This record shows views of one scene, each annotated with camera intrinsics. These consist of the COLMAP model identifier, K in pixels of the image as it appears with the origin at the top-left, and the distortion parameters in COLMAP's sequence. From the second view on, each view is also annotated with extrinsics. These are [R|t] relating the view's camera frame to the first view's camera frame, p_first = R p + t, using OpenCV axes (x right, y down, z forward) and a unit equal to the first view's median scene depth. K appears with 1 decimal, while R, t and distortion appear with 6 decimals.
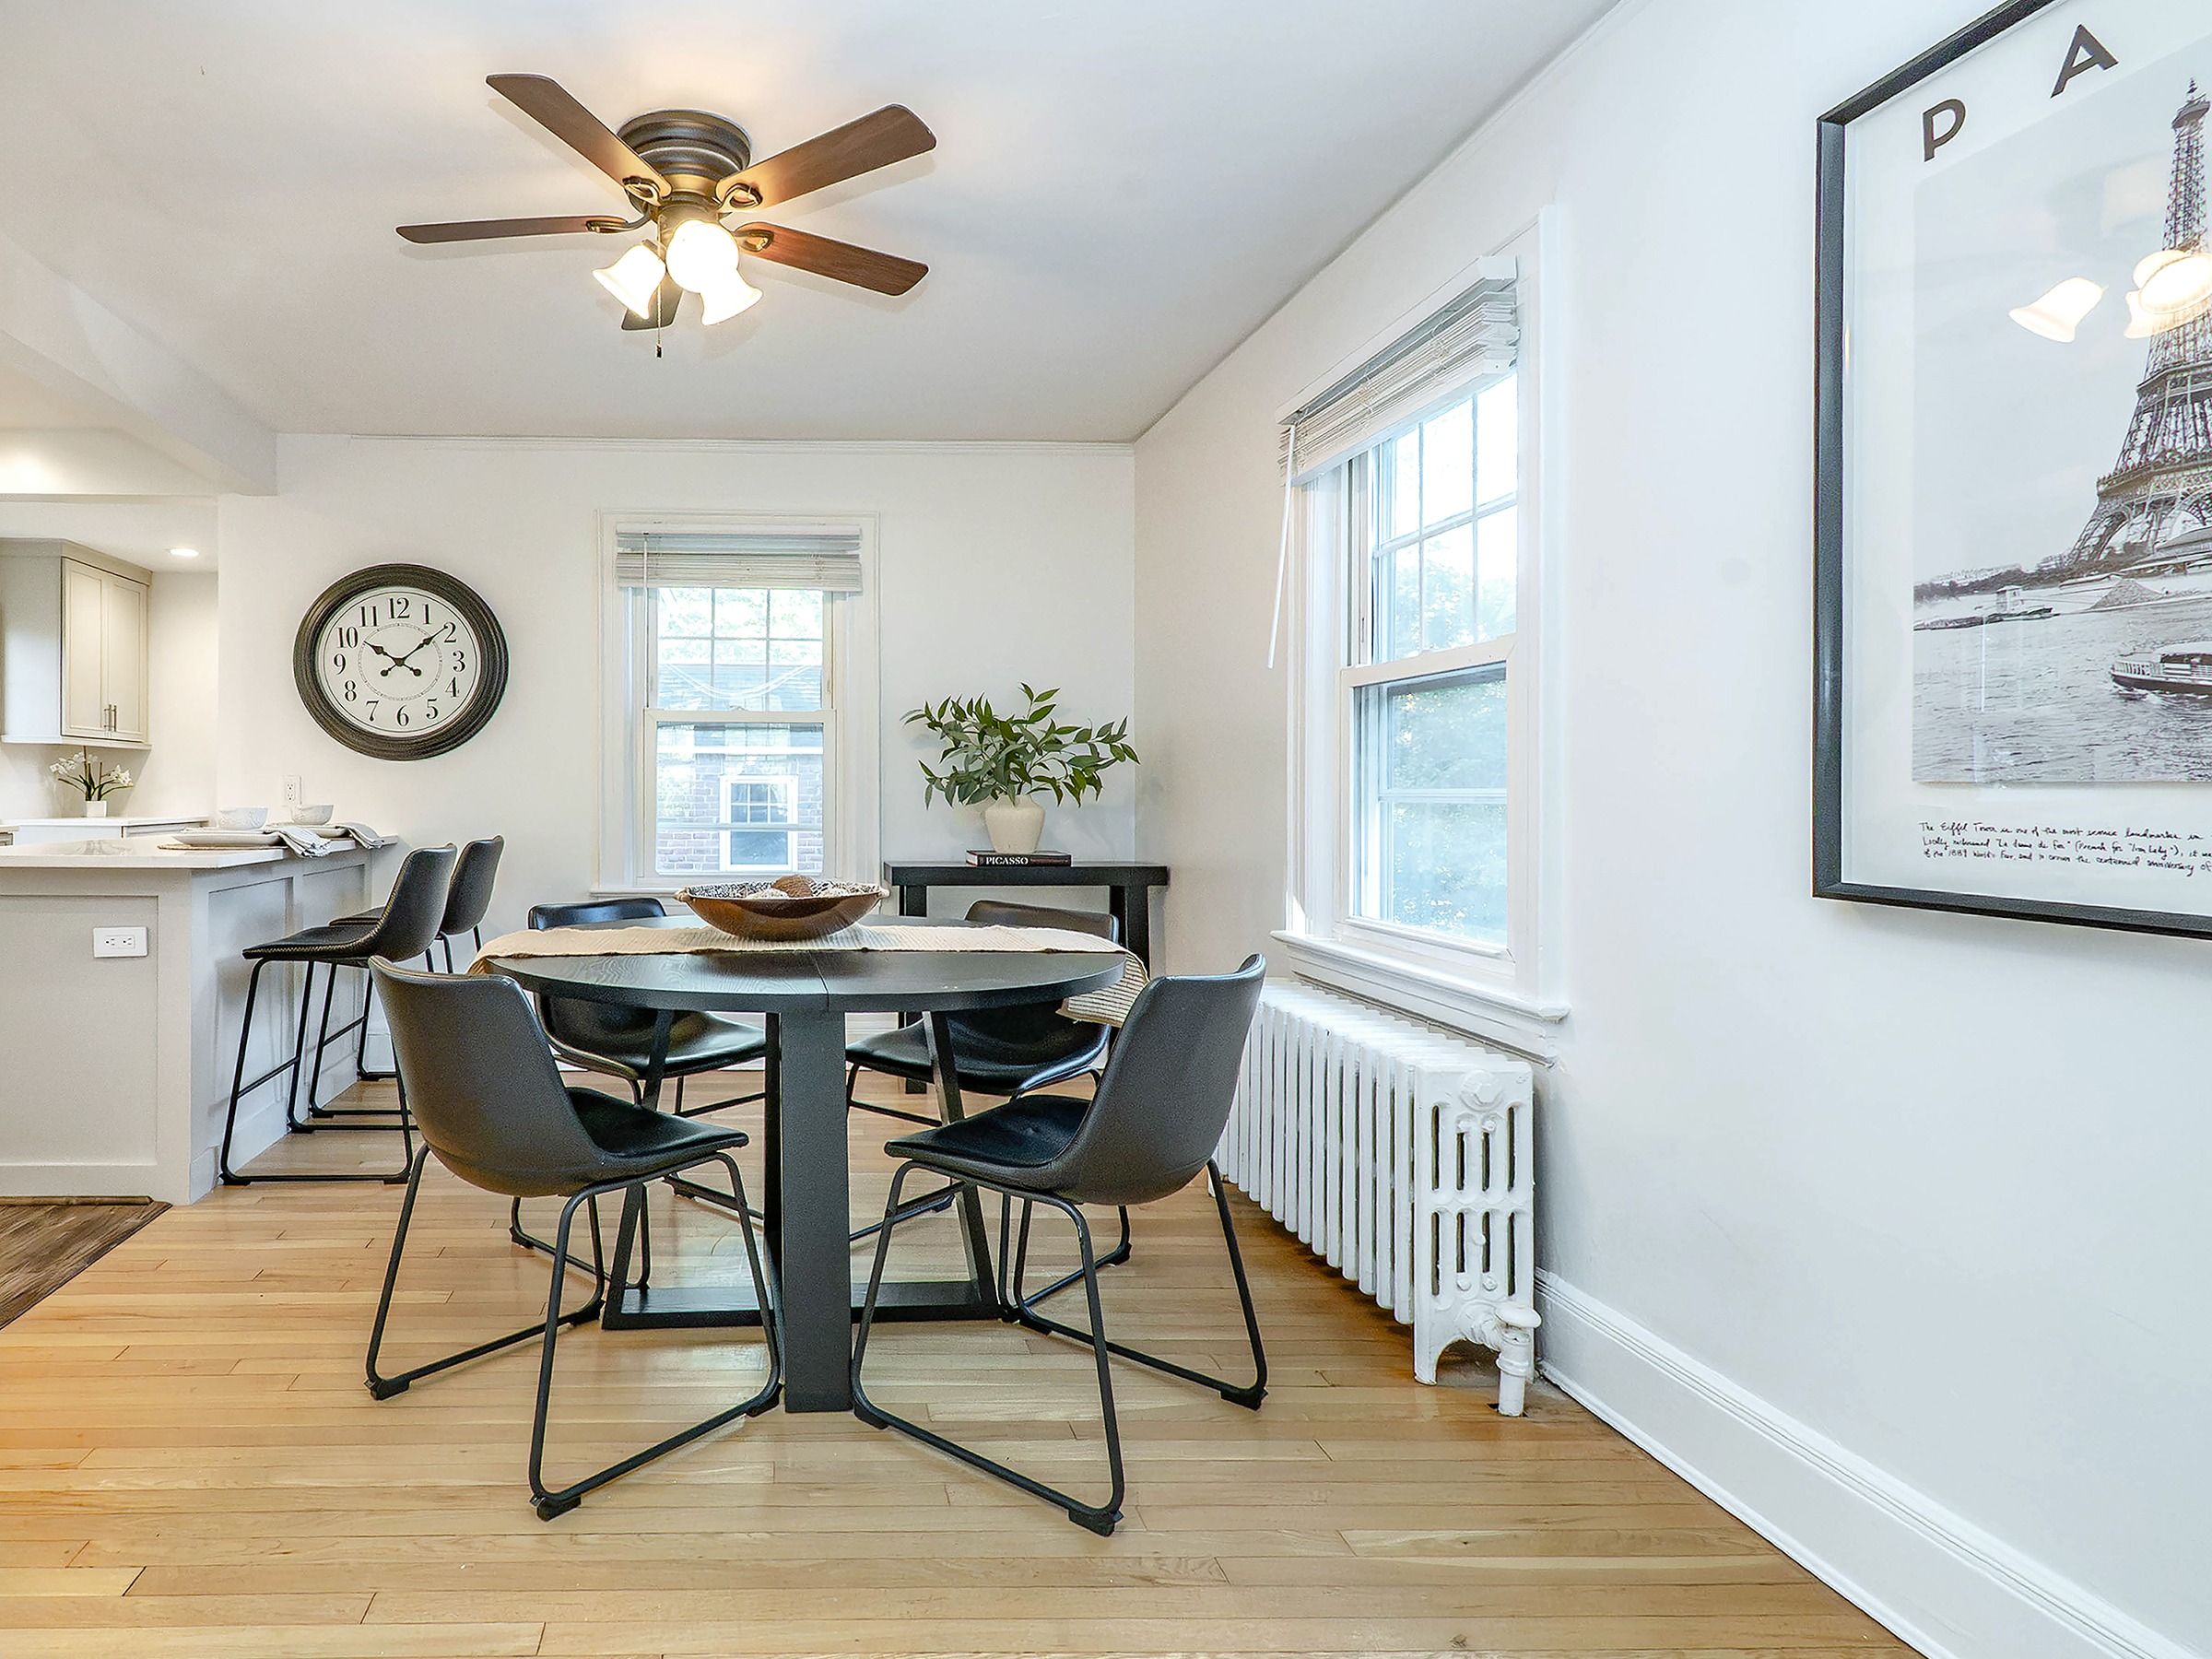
lens RADIAL K [[952.6, 0, 842.8], [0, 952.6, 805.8], [0, 0, 1]] dist [0.002880, -0.000115]
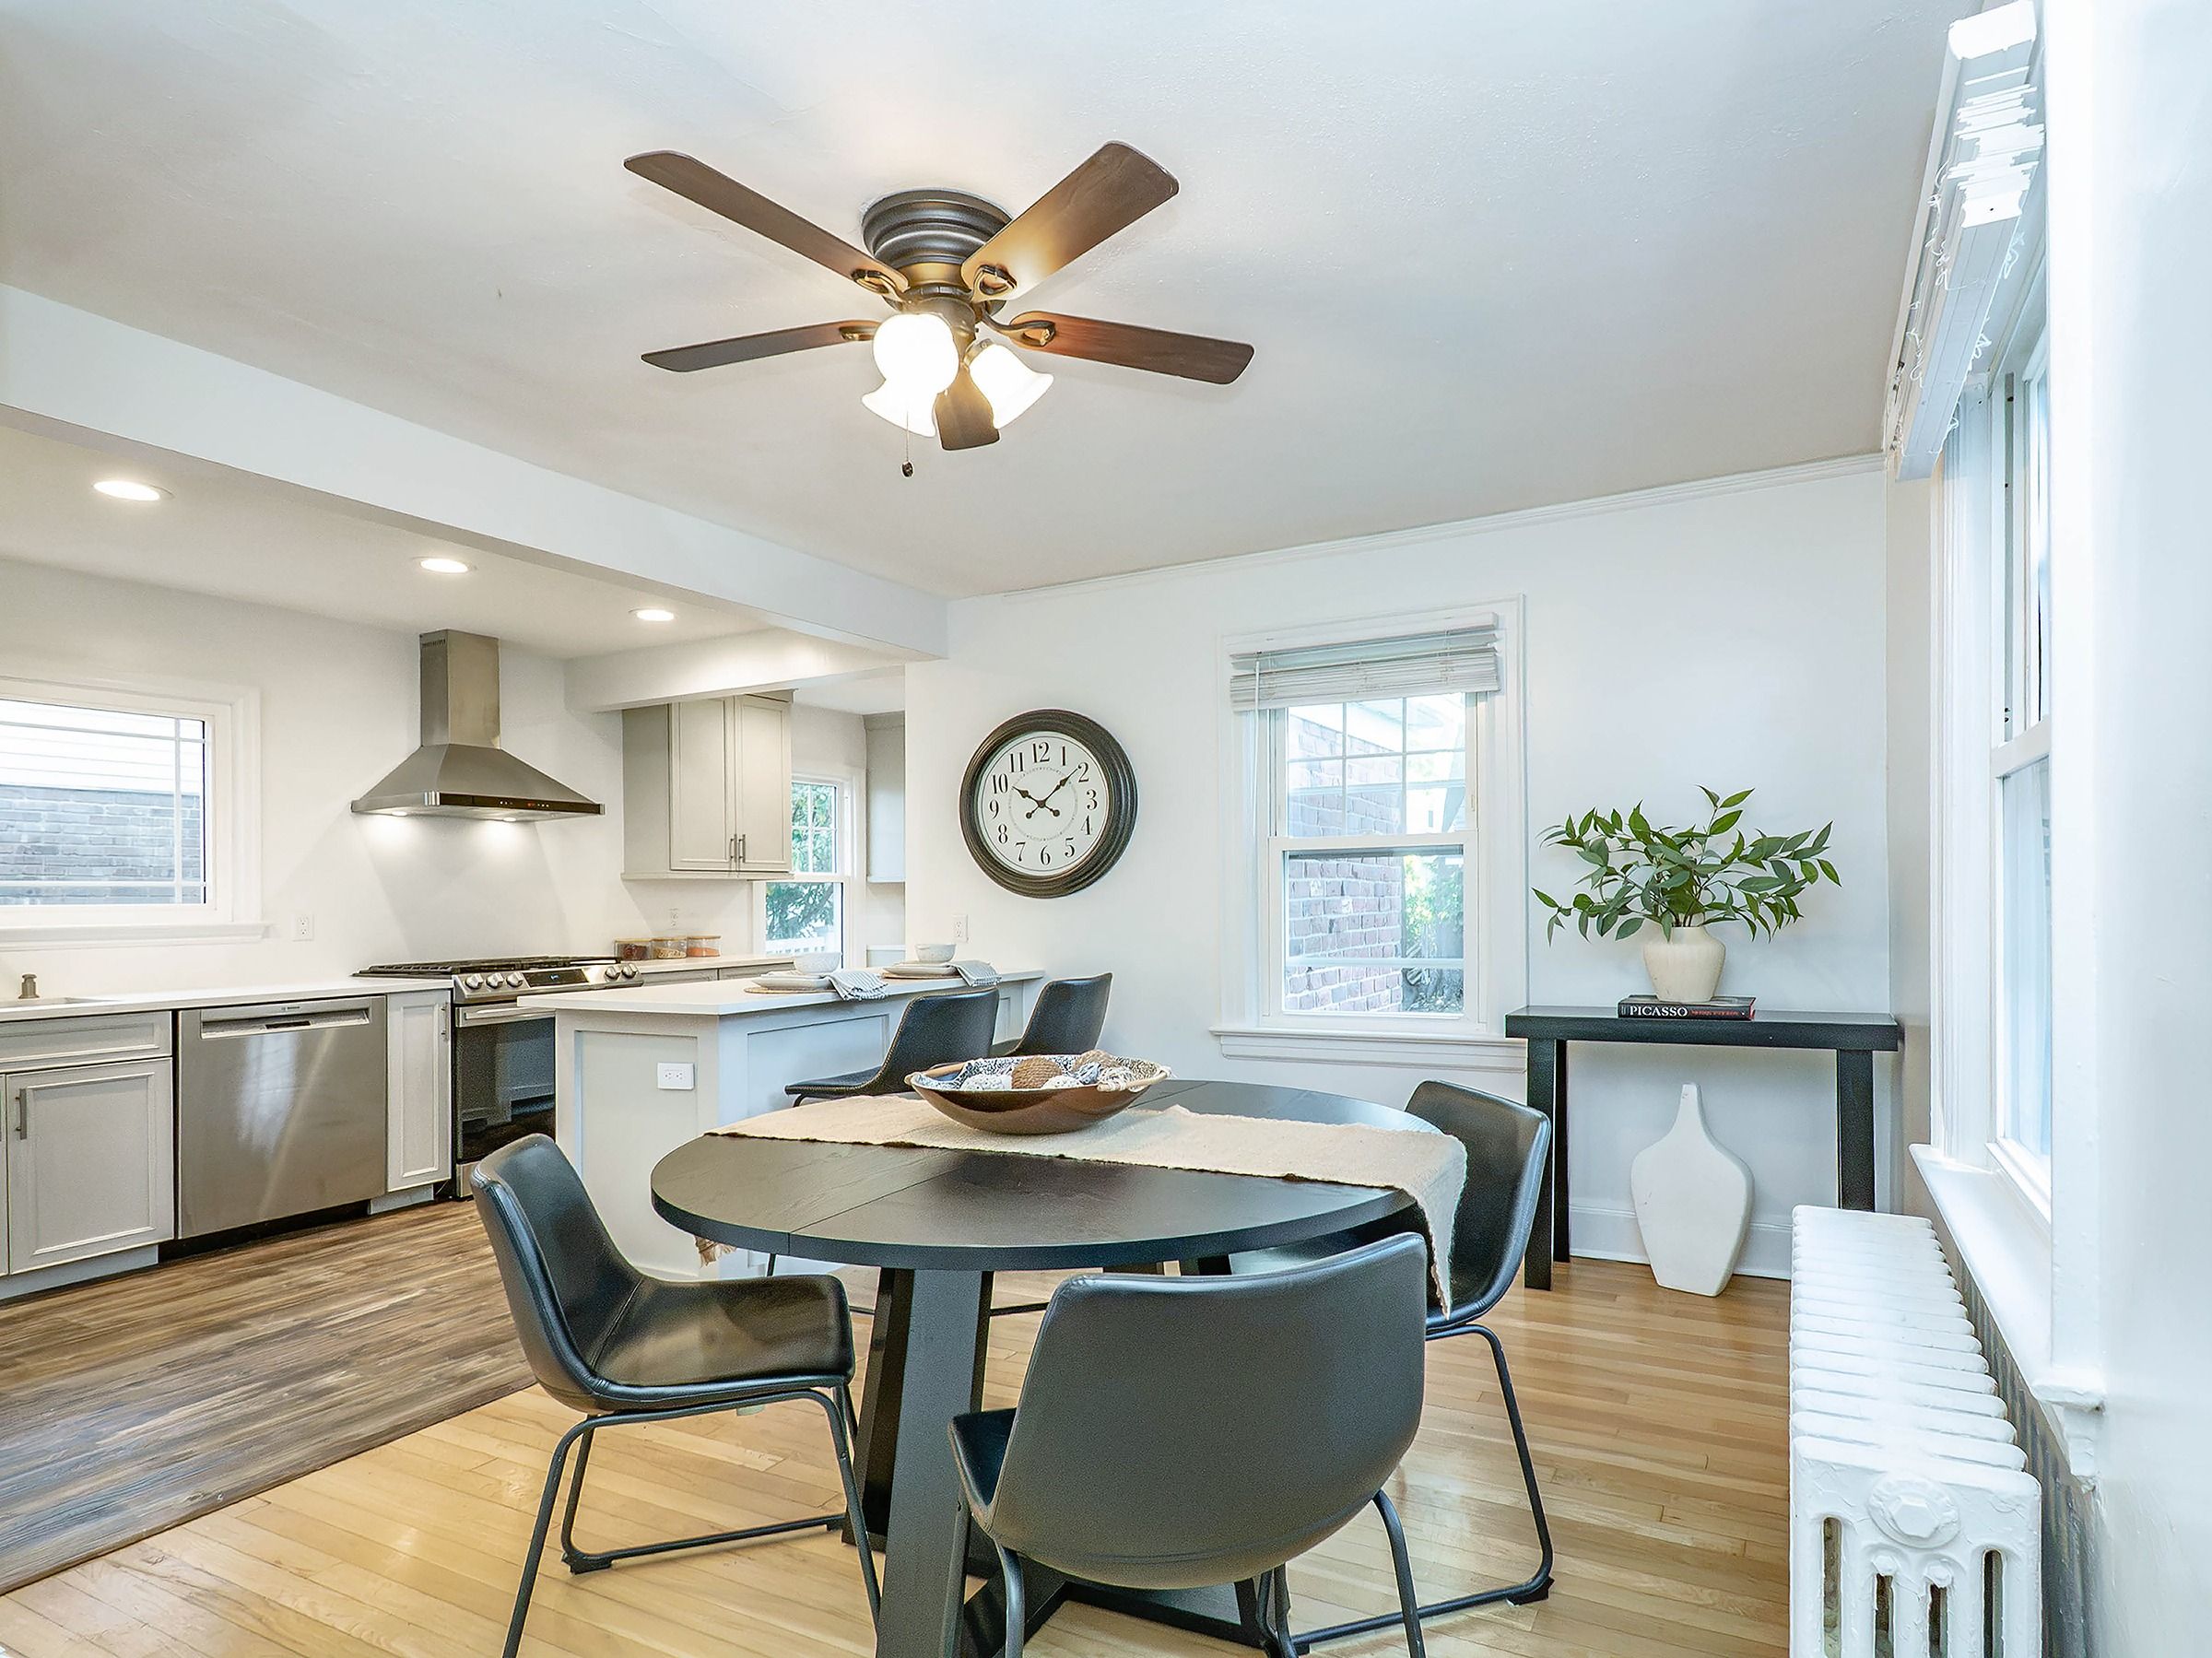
lens RADIAL K [[976.6, 0, 1361.0], [0, 976.6, 911.1], [0, 0, 1]] dist [-0.000819, -0.000047]
pose [[0.914633, -0.009491, -0.404174, 0.285815], [0.009055, 0.999955, -0.002990, -0.026980], [0.404184, -0.000925, 0.914677, 0.161937]]
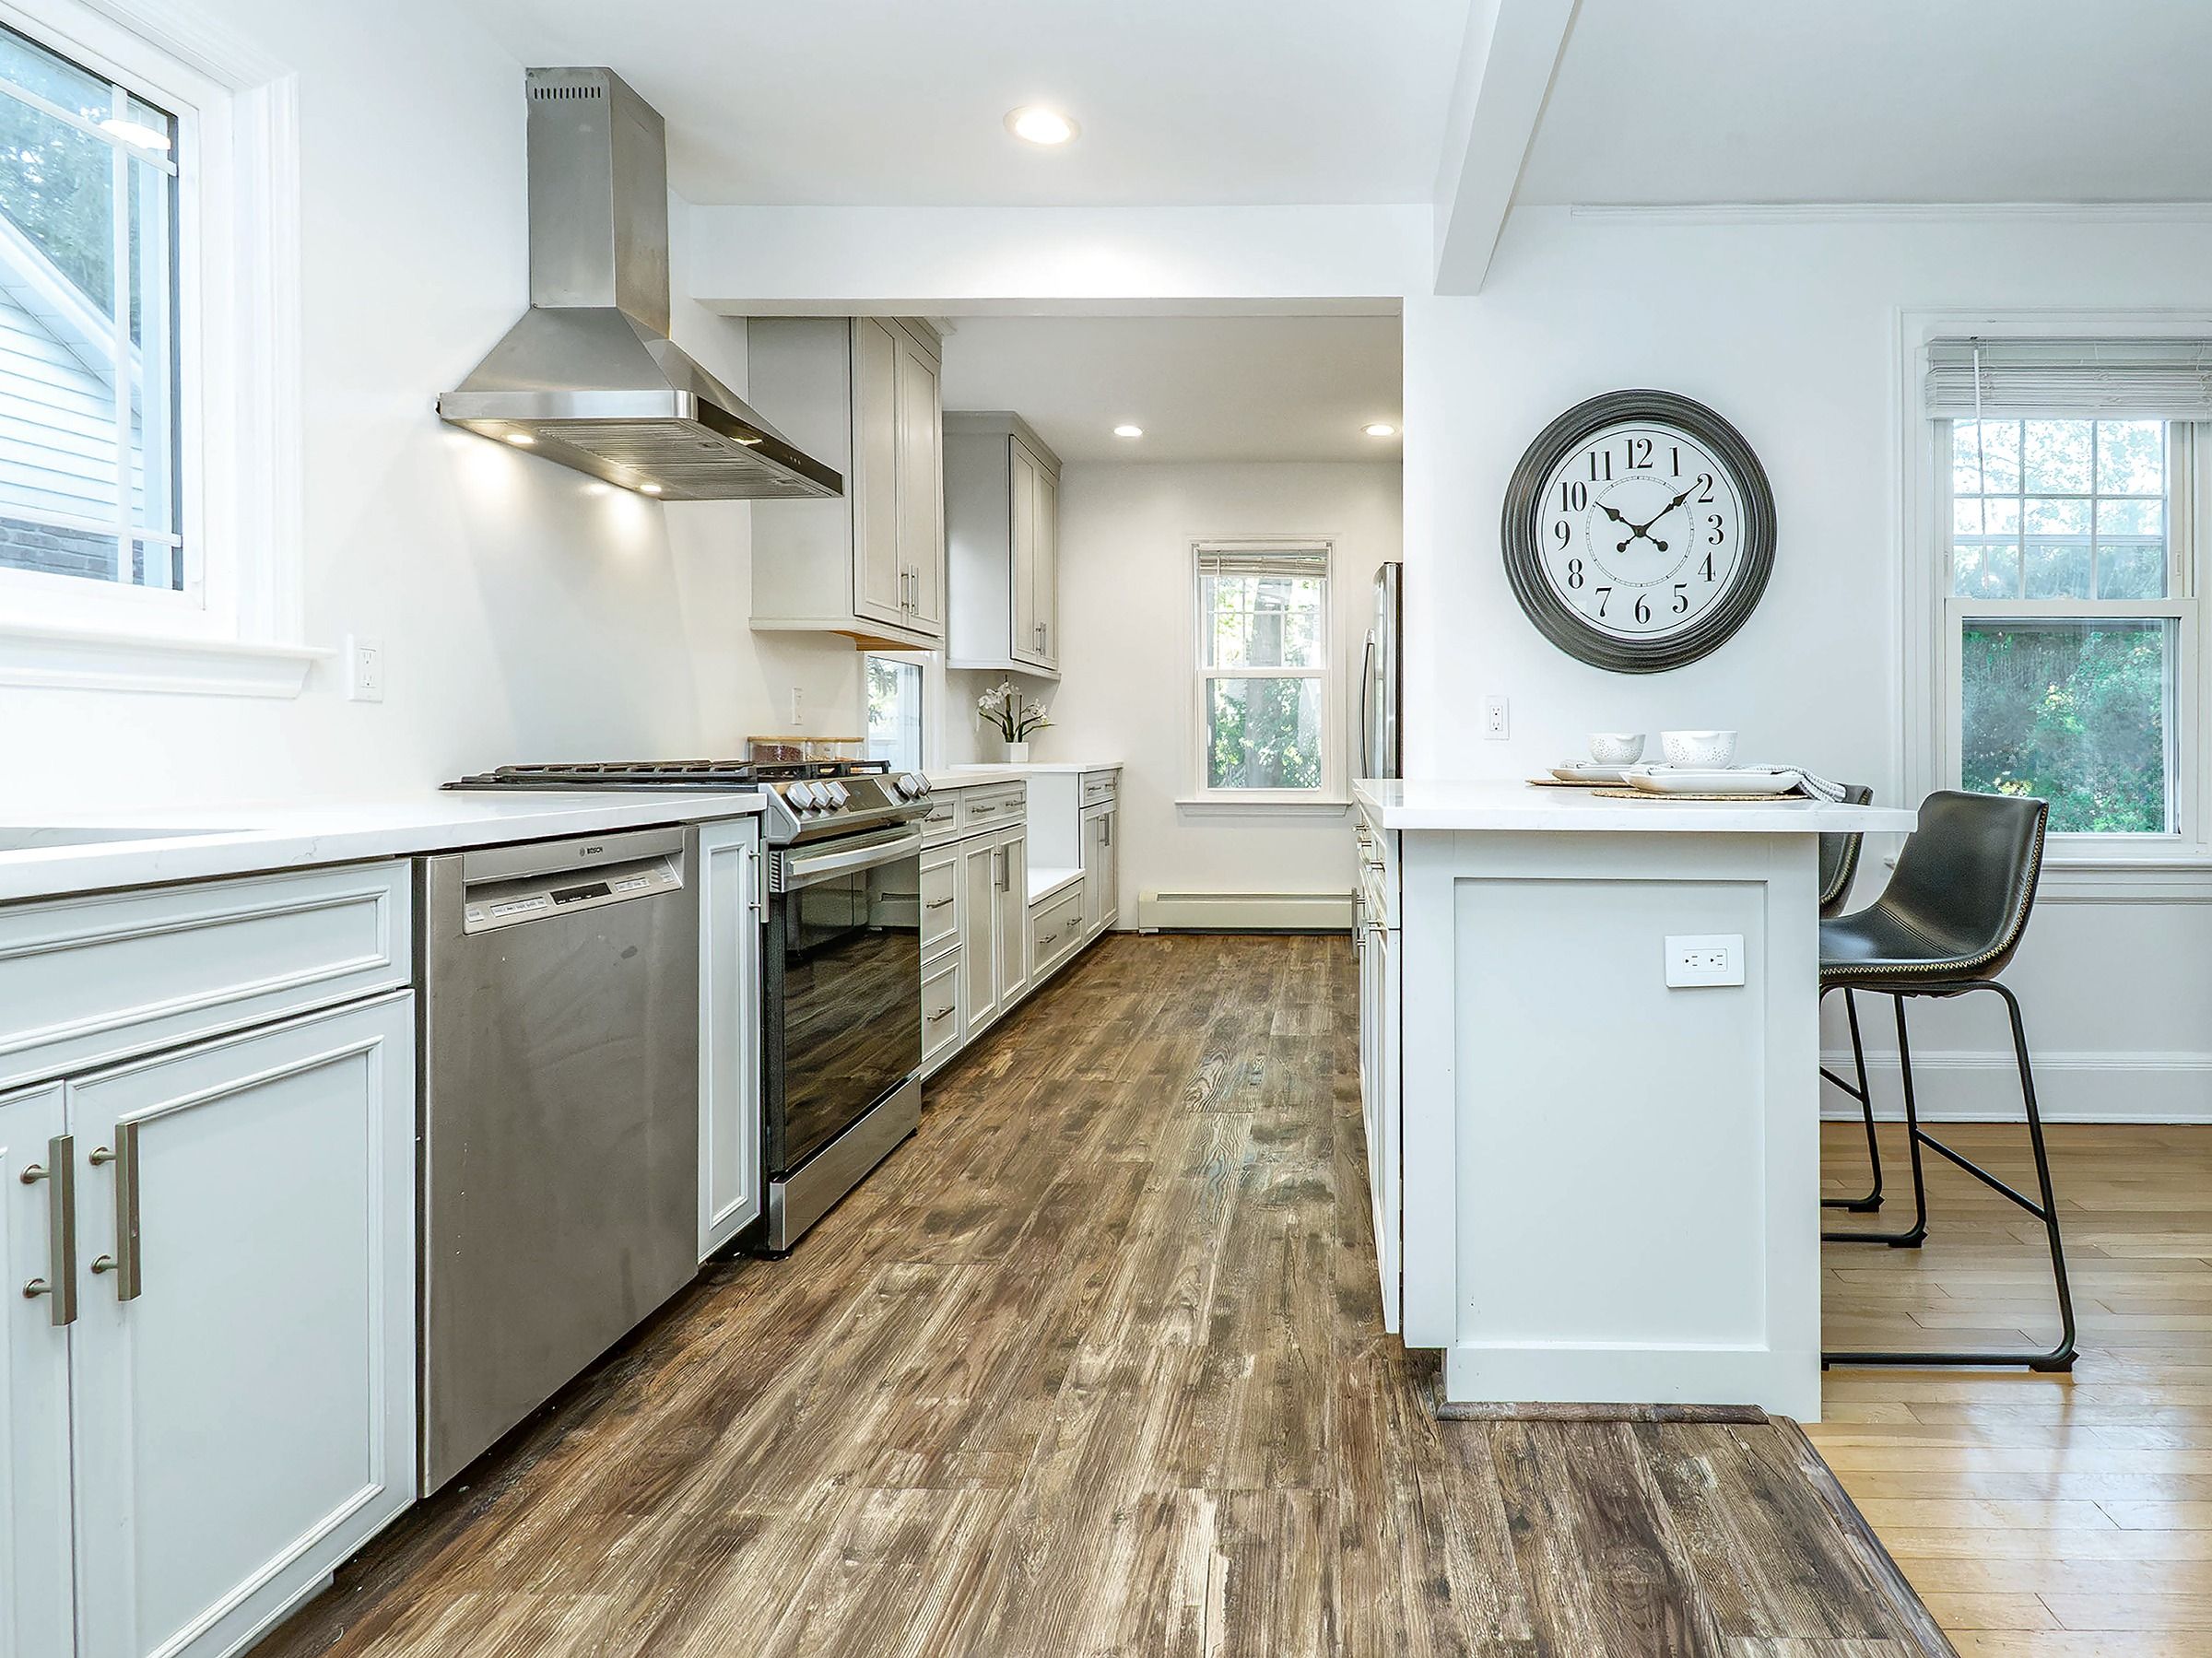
lens RADIAL K [[1065.9, 0, 1479.6], [0, 1065.9, 762.9], [0, 0, 1]] dist [0.002276, -0.000219]
pose [[0.995736, -0.003359, -0.092190, -0.508679], [0.004023, 0.999967, 0.007019, 0.011720], [0.092164, -0.007360, 0.995717, 0.214795]]
